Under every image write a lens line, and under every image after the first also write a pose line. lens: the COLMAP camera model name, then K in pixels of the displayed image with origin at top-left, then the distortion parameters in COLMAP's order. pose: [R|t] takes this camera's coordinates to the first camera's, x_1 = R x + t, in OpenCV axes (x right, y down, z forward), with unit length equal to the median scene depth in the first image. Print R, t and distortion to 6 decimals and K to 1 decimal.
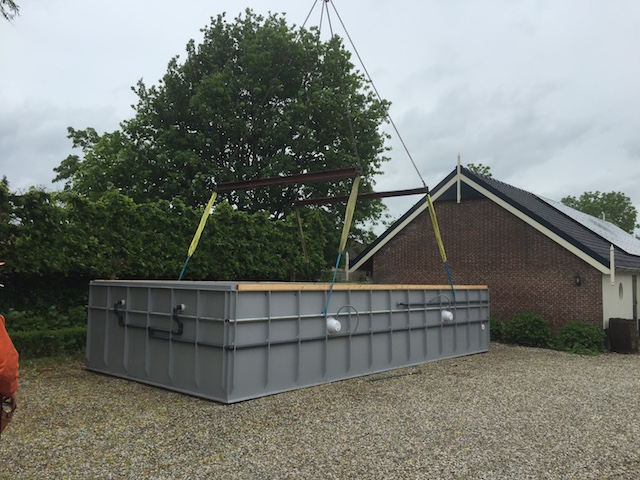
lens RADIAL K [[544.0, 0, 320.0], [0, 544.0, 240.0], [0, 0, 1]] dist [0.124828, -0.215977]
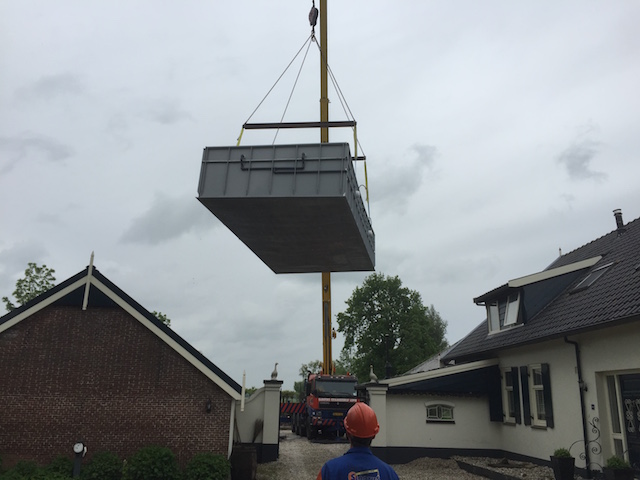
lens RADIAL K [[544.0, 0, 320.0], [0, 544.0, 240.0], [0, 0, 1]] dist [0.124828, -0.215977]
pose [[0.672067, 0.206875, 0.711005, -0.128724], [-0.058668, 0.972039, -0.227371, -0.001284], [-0.738163, 0.111096, 0.665412, 0.177162]]
